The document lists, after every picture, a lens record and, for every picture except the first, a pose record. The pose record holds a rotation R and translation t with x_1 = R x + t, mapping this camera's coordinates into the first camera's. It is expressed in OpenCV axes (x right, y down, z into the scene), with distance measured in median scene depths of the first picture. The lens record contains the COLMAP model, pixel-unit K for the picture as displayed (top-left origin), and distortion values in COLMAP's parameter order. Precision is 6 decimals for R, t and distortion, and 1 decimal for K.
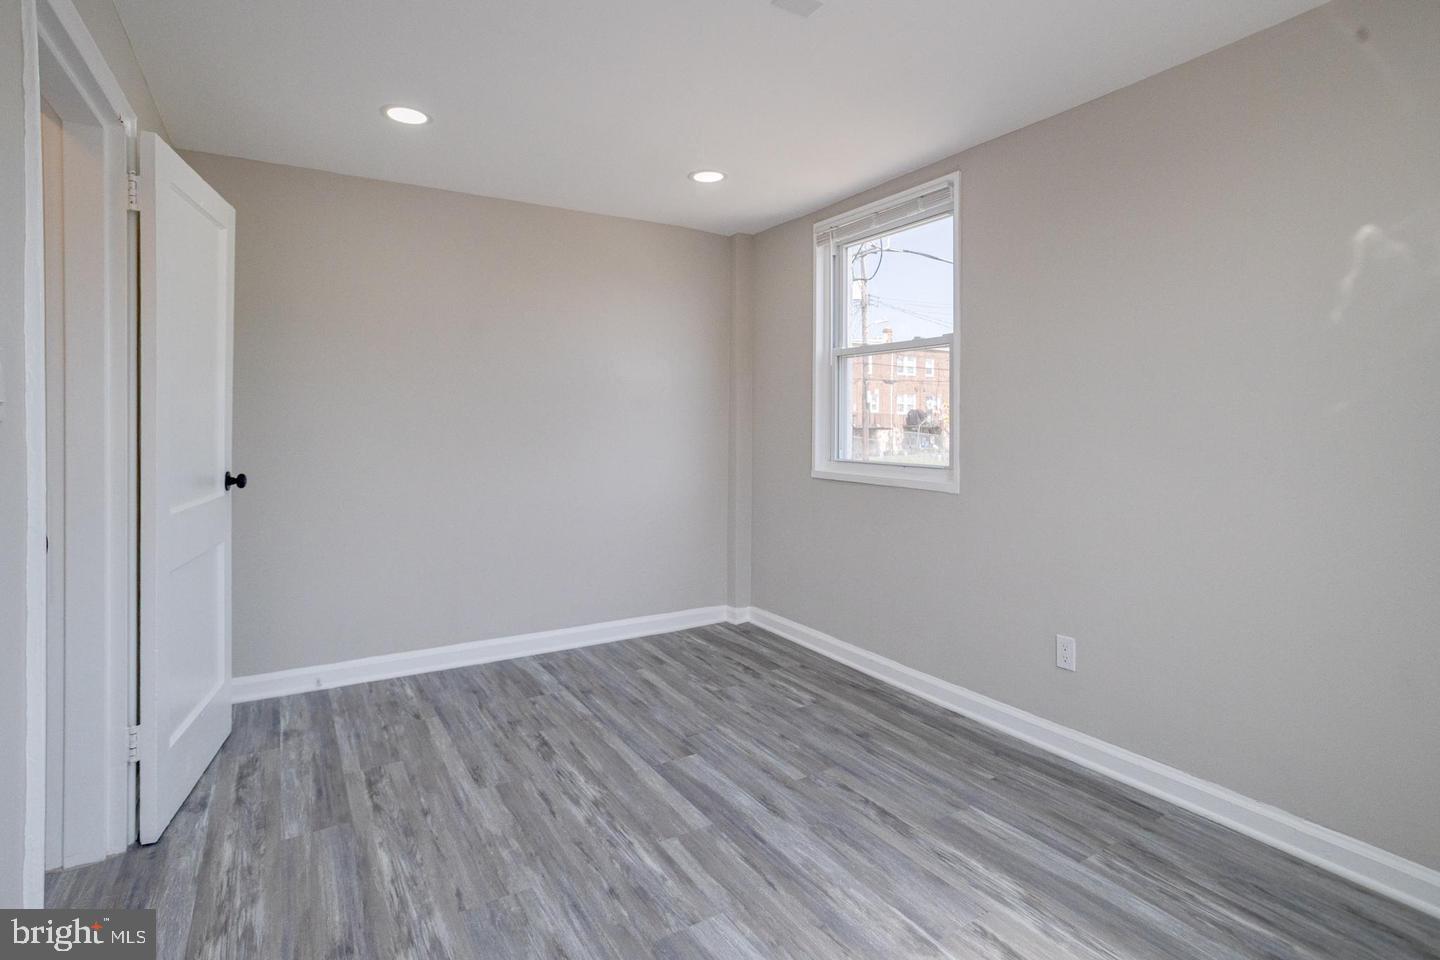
lens RADIAL K [[720.5, 0, 710.9], [0, 720.5, 415.0], [0, 0, 1]] dist [-0.041622, 0.026735]
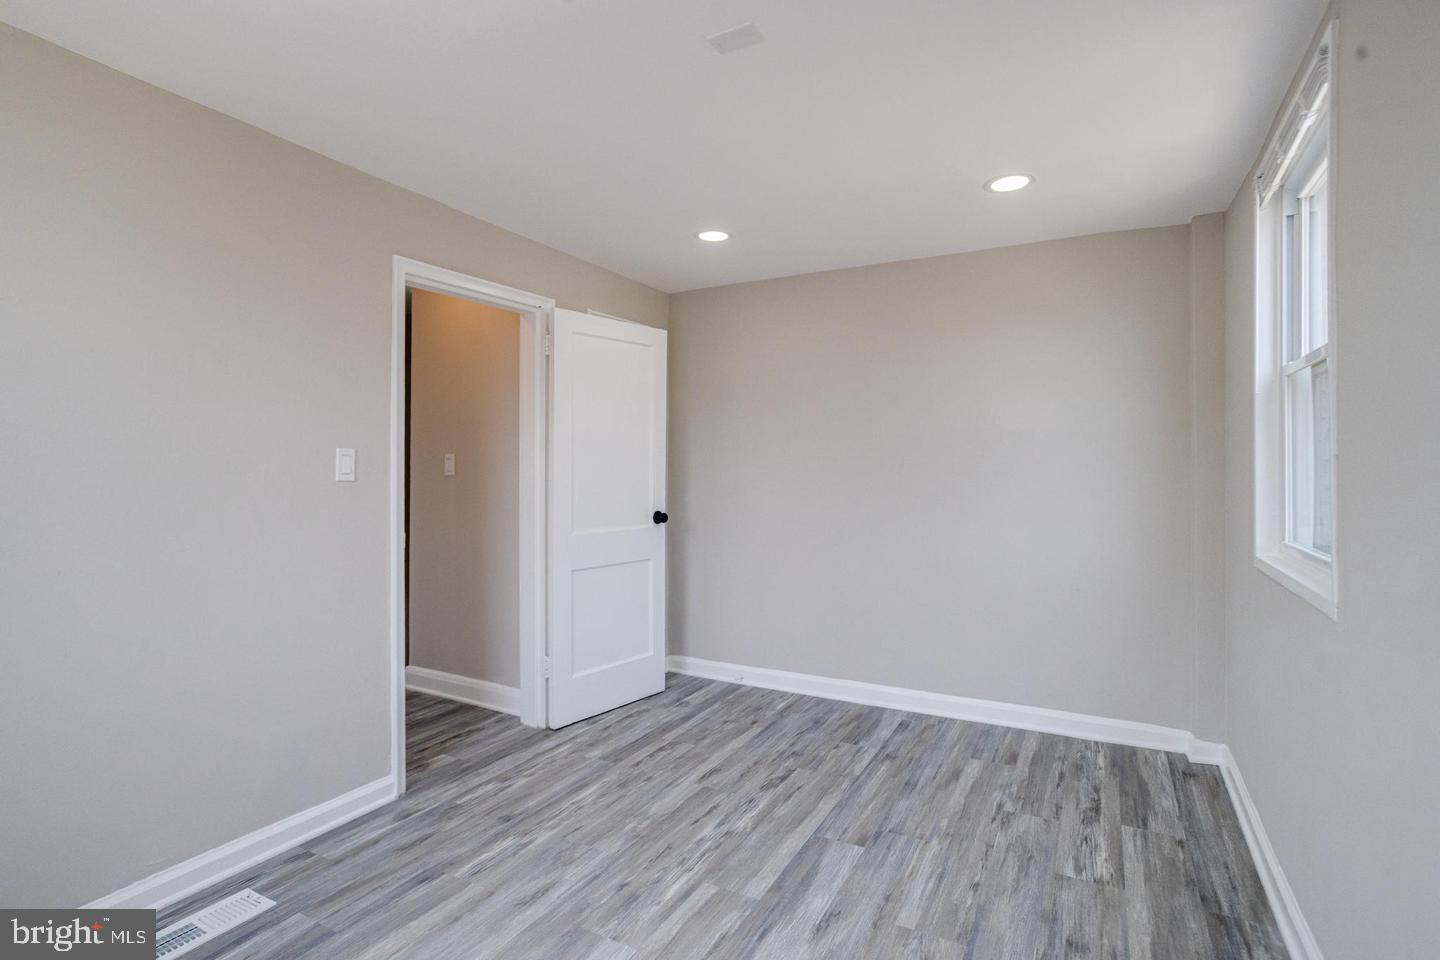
lens RADIAL K [[707.9, 0, 710.6], [0, 707.9, 452.3], [0, 0, 1]] dist [-0.046157, 0.033953]
pose [[0.494473, -0.021242, -0.868933, 0.669102], [0.009100, 0.999773, -0.019262, -0.012178], [0.869145, 0.001617, 0.494554, 0.393823]]
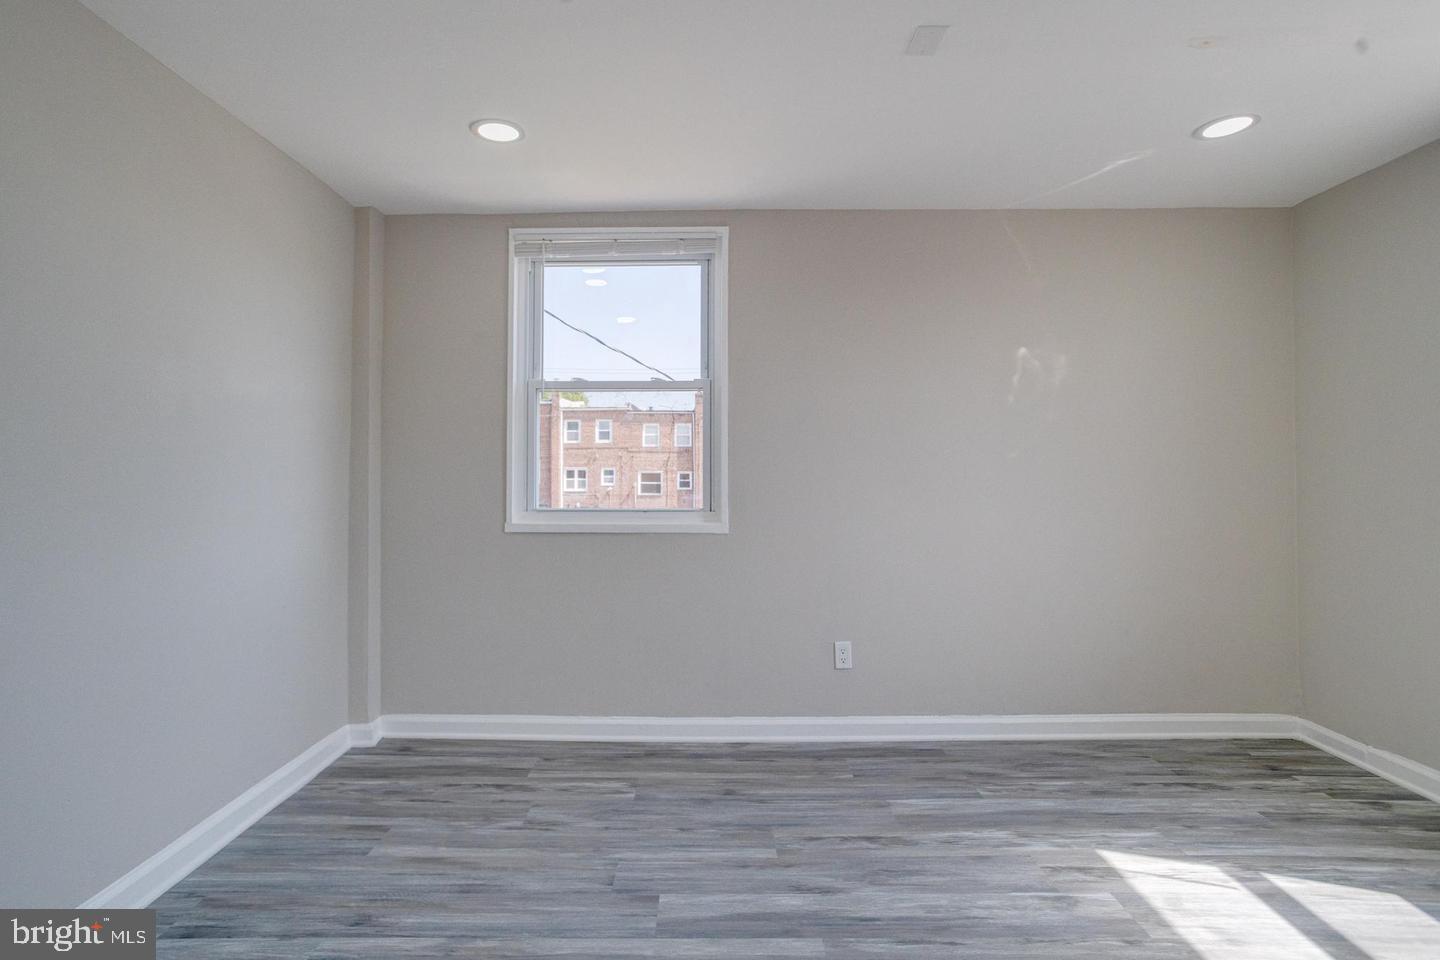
lens RADIAL K [[707.9, 0, 710.6], [0, 707.9, 452.3], [0, 0, 1]] dist [-0.046157, 0.033953]
pose [[0.520118, 0.023283, 0.853777, -0.647153], [-0.007158, 0.999712, -0.022903, 0.018178], [-0.854065, 0.005801, 0.520135, 0.567024]]
